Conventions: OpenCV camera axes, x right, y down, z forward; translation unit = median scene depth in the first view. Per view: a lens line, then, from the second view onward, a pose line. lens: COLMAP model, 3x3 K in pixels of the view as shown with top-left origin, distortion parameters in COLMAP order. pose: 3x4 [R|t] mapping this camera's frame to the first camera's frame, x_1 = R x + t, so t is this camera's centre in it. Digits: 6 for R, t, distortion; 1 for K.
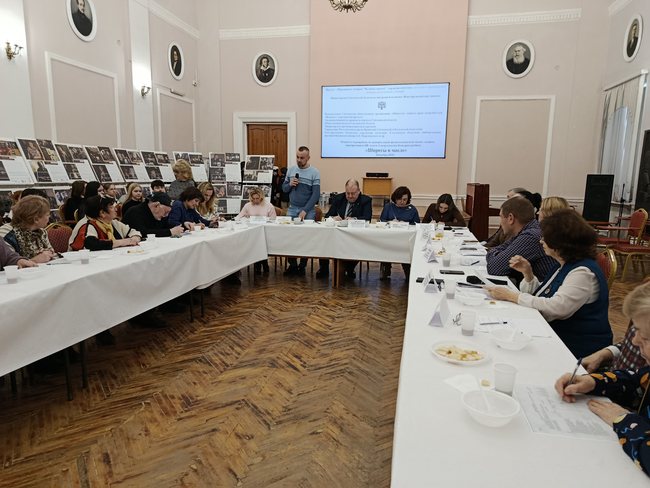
lens RADIAL K [[454.7, 0, 319.8], [0, 454.7, 250.5], [0, 0, 1]] dist [0.062017, -0.052219]
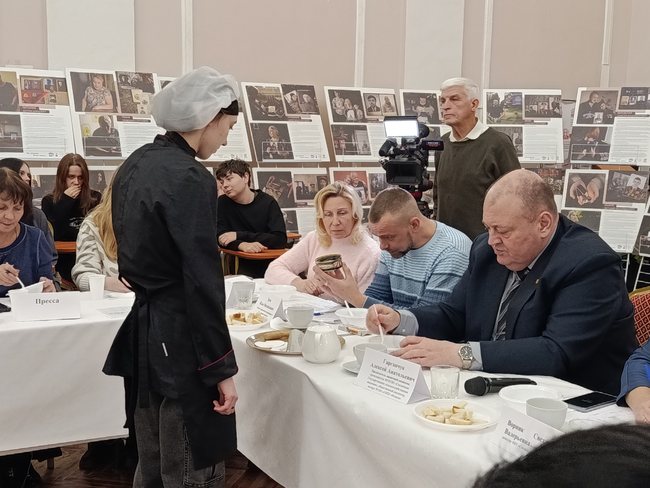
lens RADIAL K [[902.2, 0, 327.5], [0, 902.2, 258.5], [0, 0, 1]] dist [0.051255, 0.000000]
pose [[0.684829, 0.097622, -0.722136, 0.179178], [-0.128757, 0.991604, 0.011946, -0.055132], [0.717239, 0.084799, 0.691648, 0.337602]]
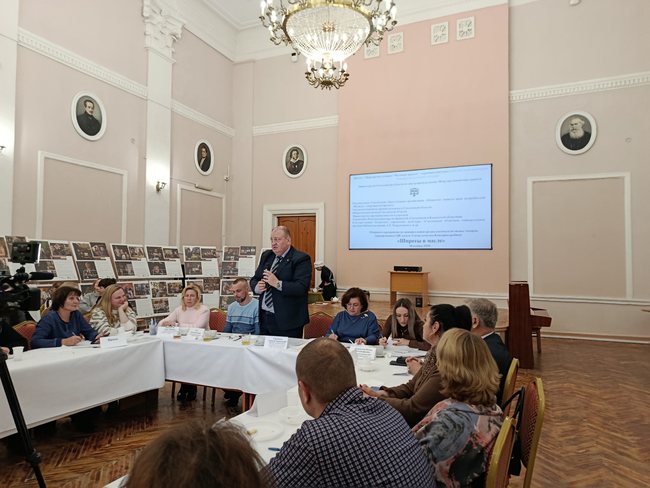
lens RADIAL K [[454.7, 0, 322.7], [0, 454.7, 248.0], [0, 0, 1]] dist [0.062017, -0.052219]
pose [[0.979202, -0.011502, -0.202563, 0.147947], [-0.029785, 0.979426, -0.199594, -0.030621], [0.200691, 0.201476, 0.958713, 0.148210]]
